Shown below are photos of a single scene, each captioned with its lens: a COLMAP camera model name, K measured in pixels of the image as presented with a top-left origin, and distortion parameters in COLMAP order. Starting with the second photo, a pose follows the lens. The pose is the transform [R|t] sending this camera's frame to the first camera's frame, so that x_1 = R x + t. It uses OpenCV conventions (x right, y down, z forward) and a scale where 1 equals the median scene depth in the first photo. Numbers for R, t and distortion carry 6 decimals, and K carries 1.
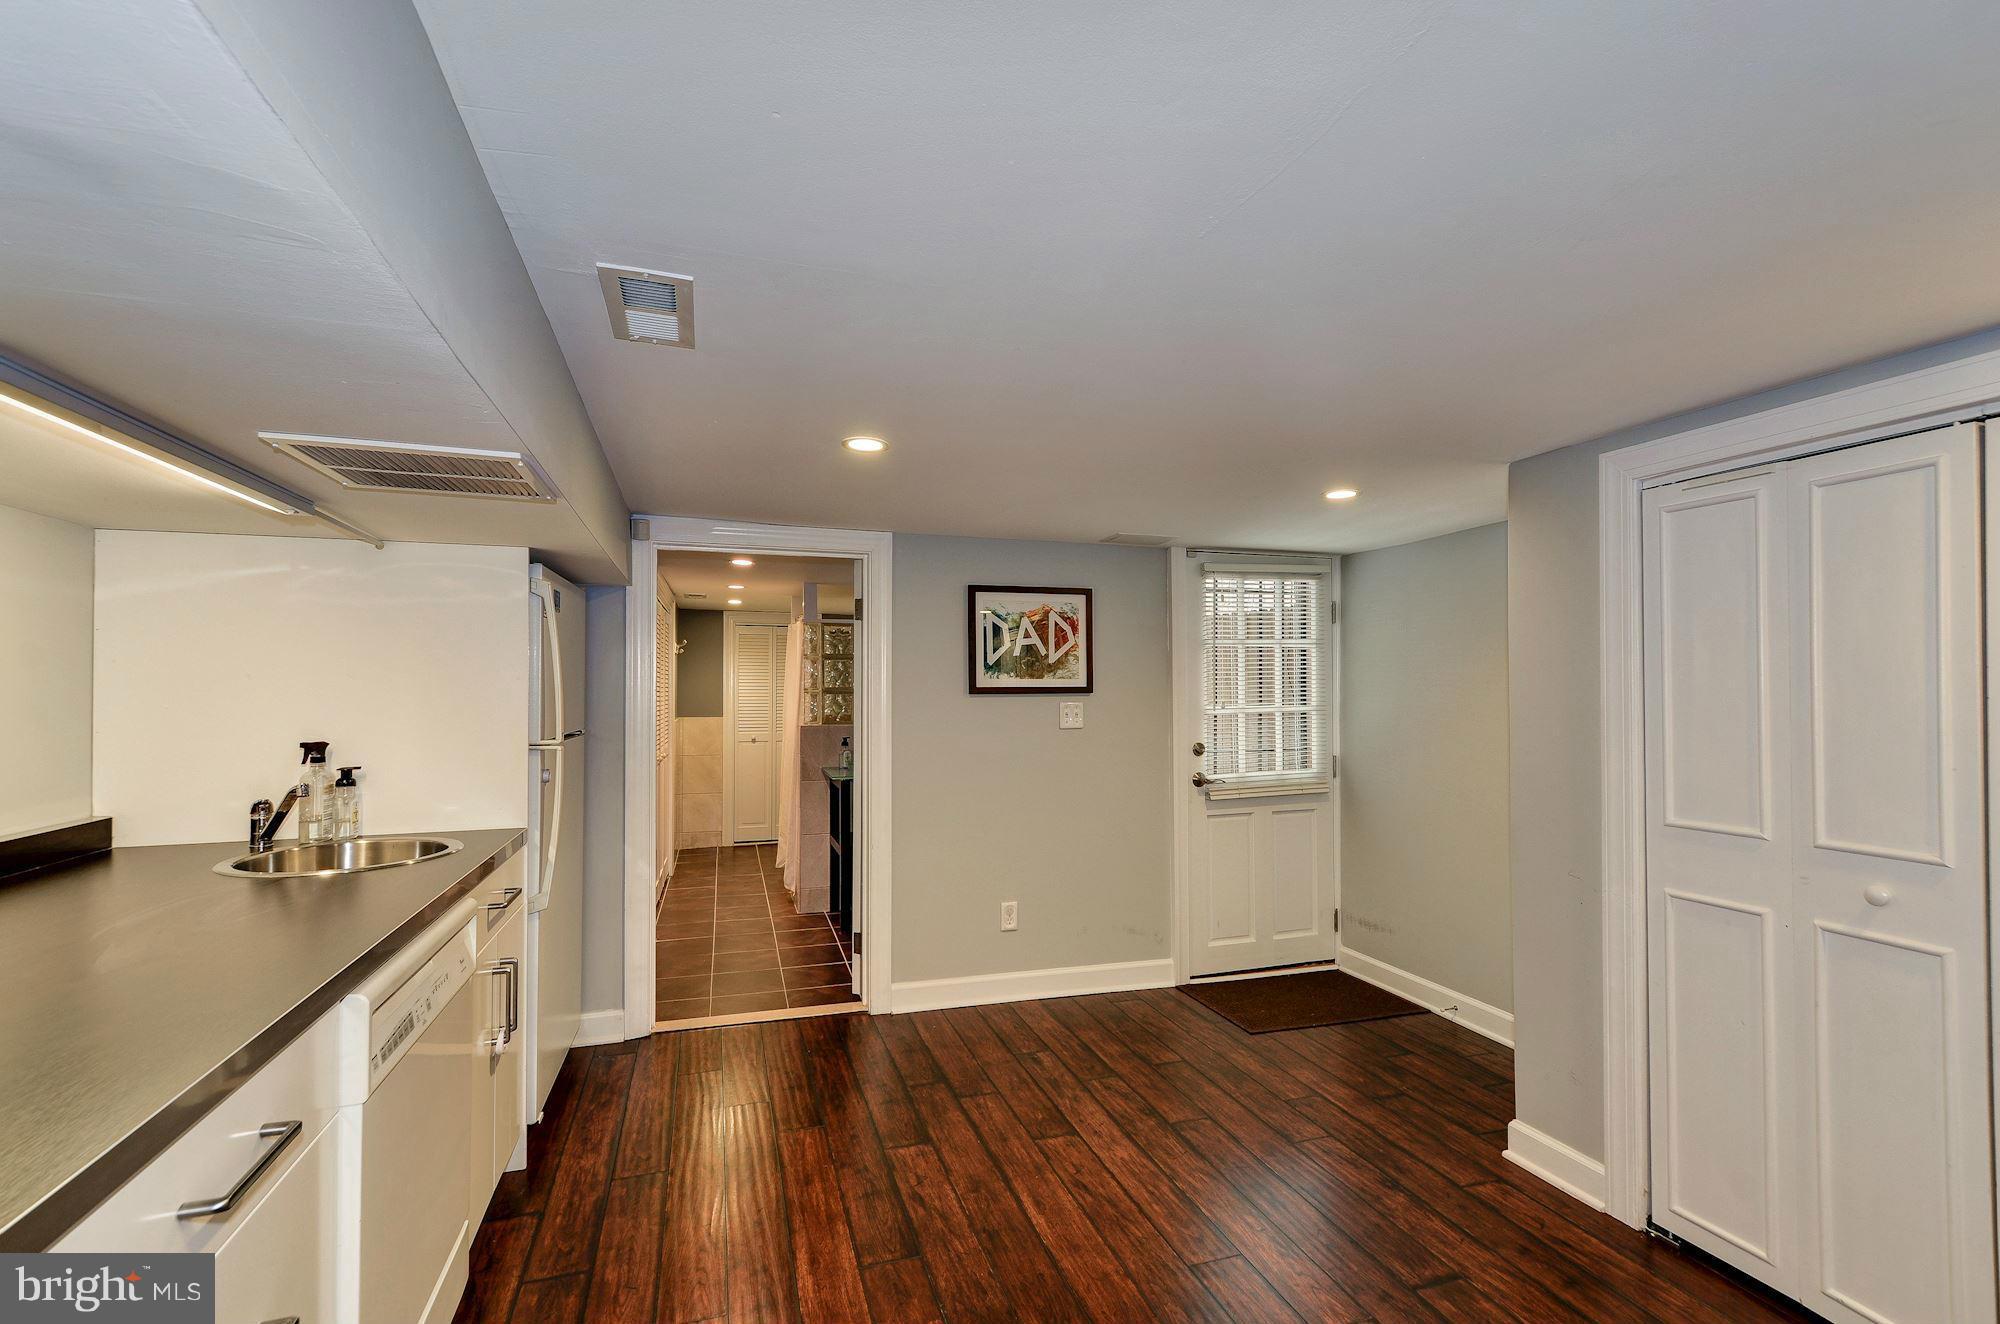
lens RADIAL K [[871.5, 0, 1012.8], [0, 871.5, 675.1], [0, 0, 1]] dist [0.003873, -0.001231]
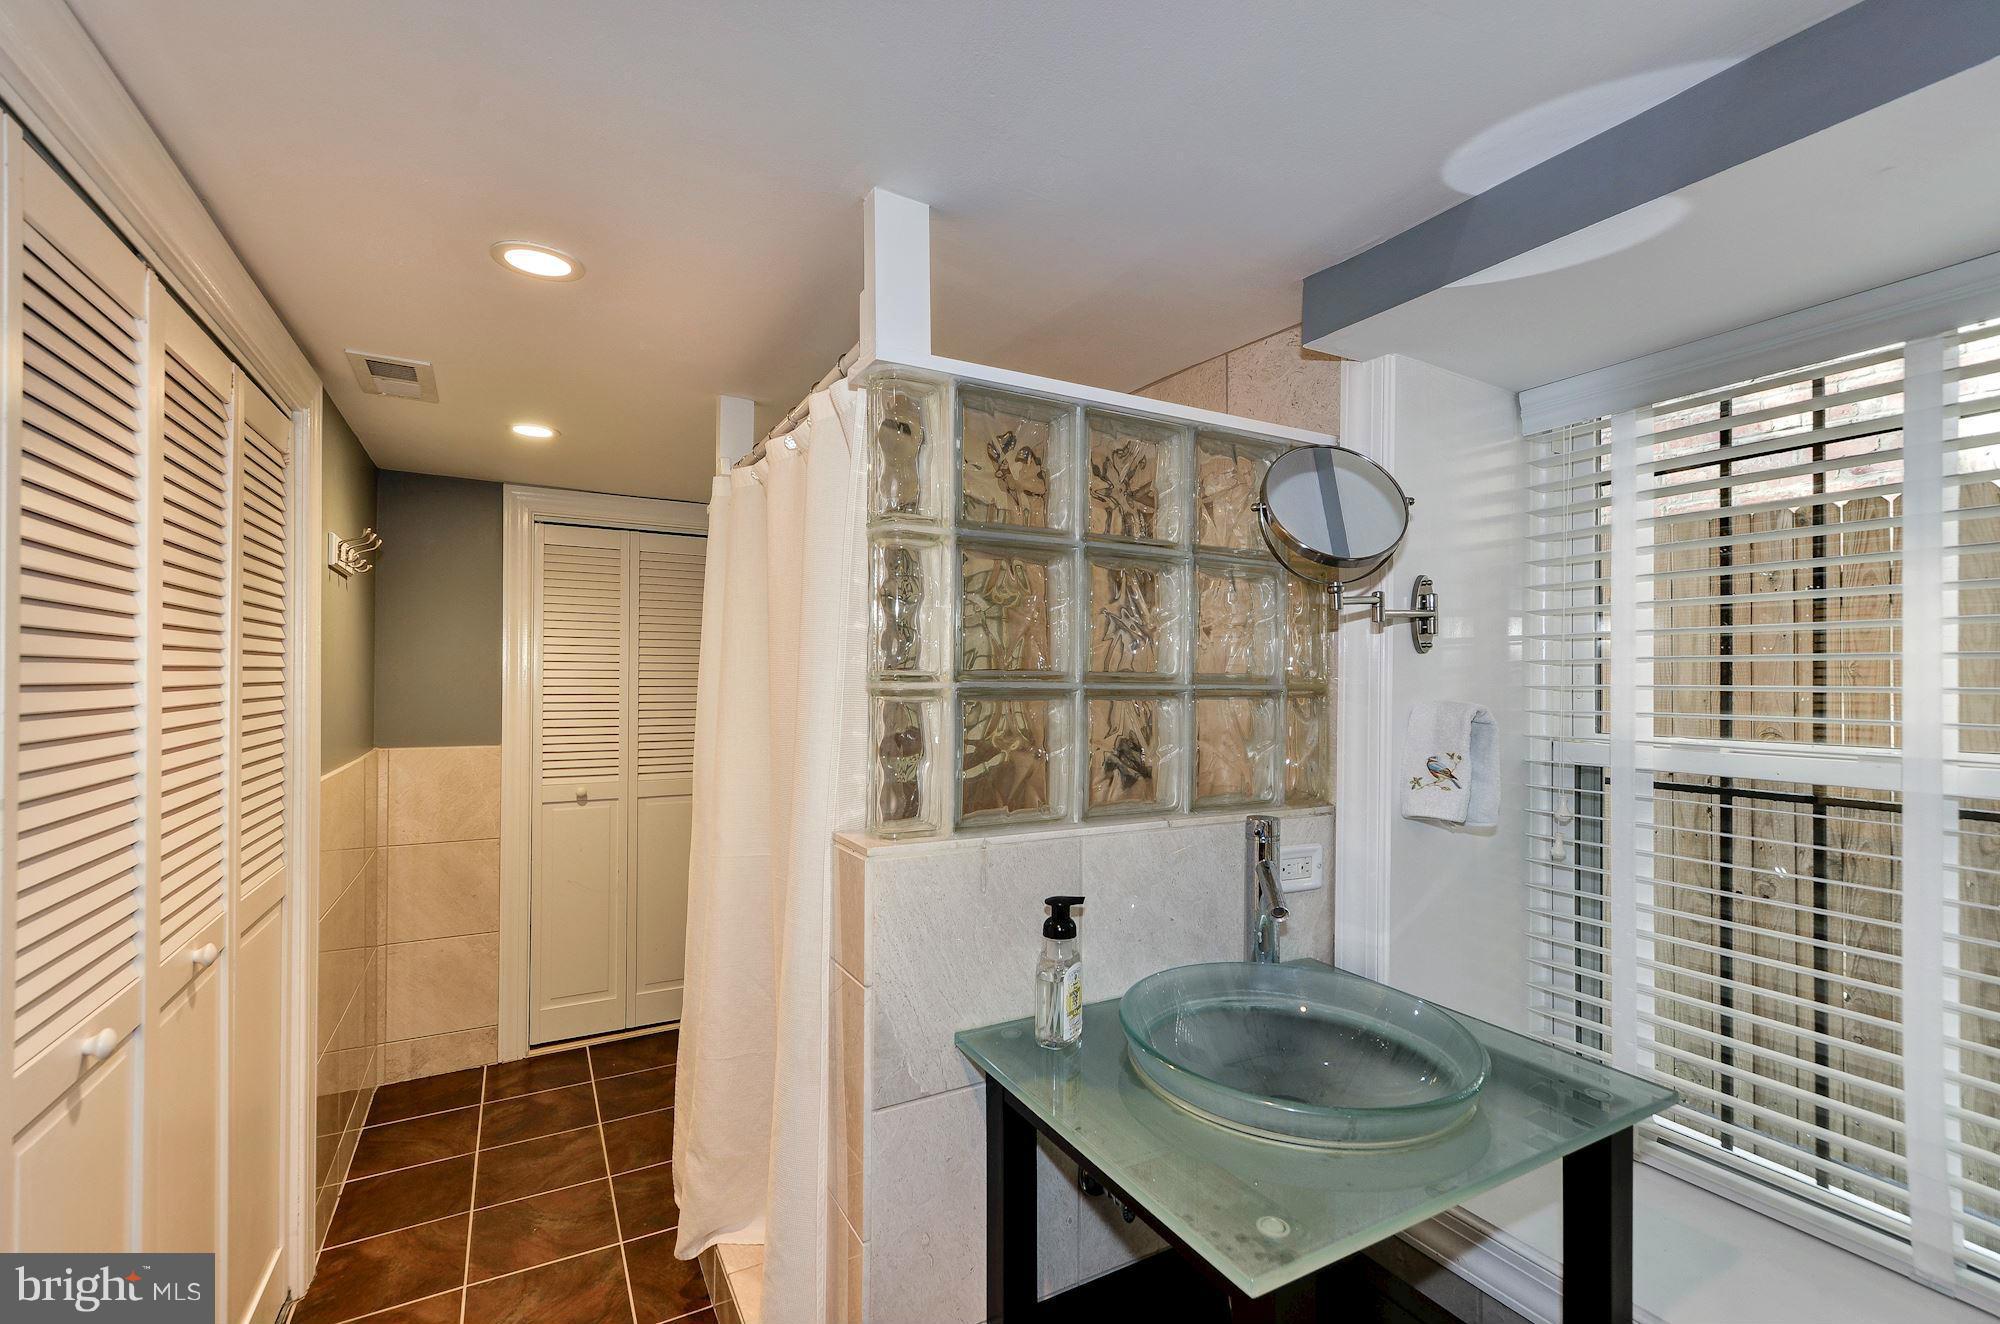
lens RADIAL K [[871.5, 0, 1014.9], [0, 871.5, 672.9], [0, 0, 1]] dist [0.003873, -0.001231]
pose [[0.984488, 0.003651, 0.175412, -0.334005], [-0.004414, 0.999982, 0.003962, 0.023789], [-0.175394, -0.004675, 0.984487, 1.109255]]
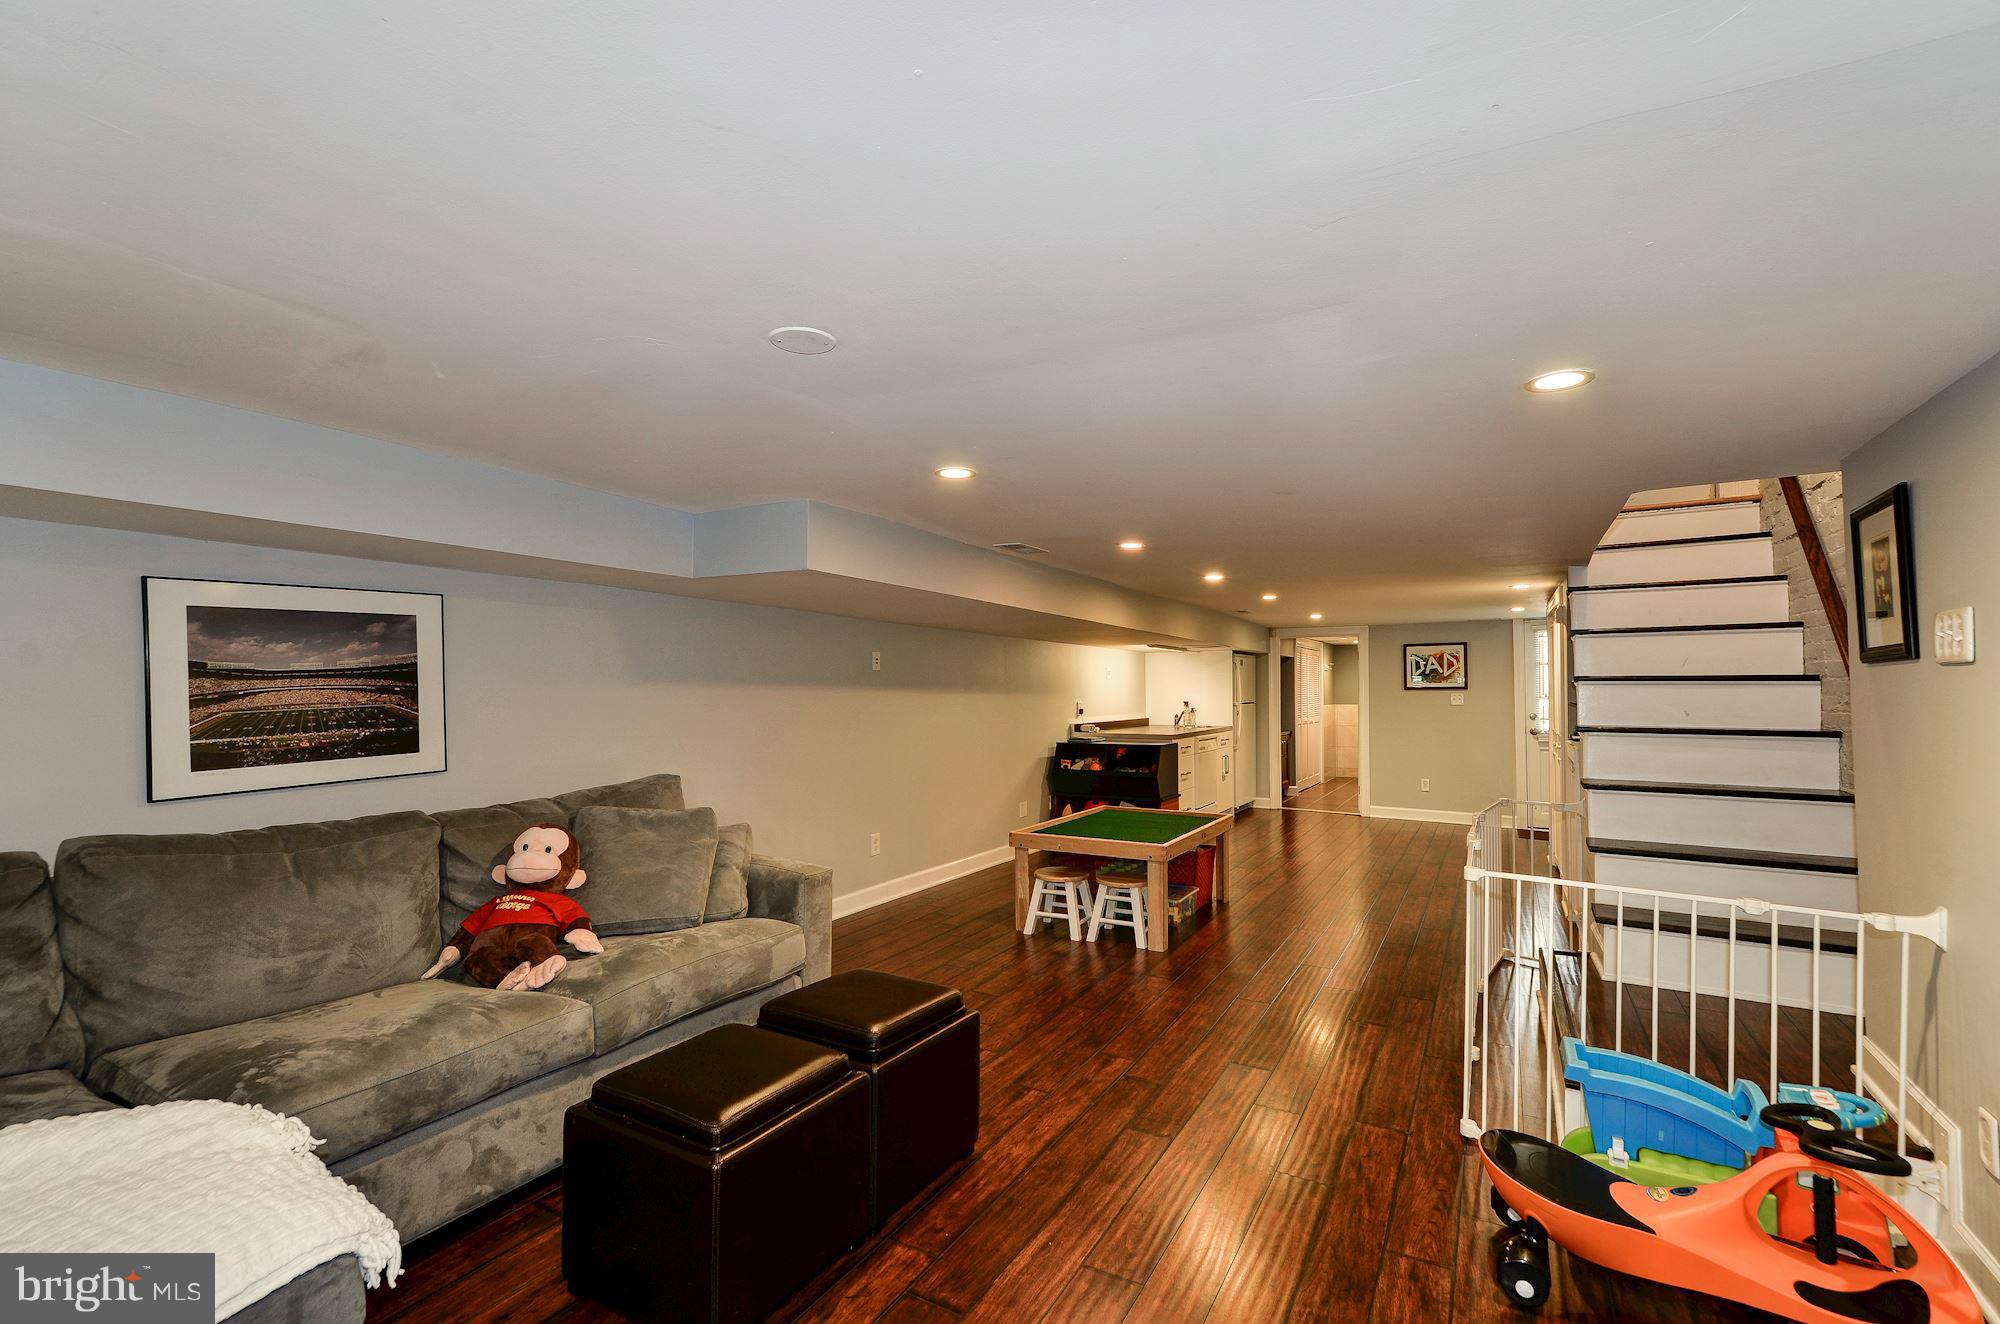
lens RADIAL K [[871.5, 0, 1007.7], [0, 871.5, 682.7], [0, 0, 1]] dist [0.003873, -0.001231]
pose [[0.661458, -0.011658, -0.749891, 0.976175], [0.017332, 0.999850, -0.000256, -0.015806], [0.749782, -0.012827, 0.661561, -1.326047]]
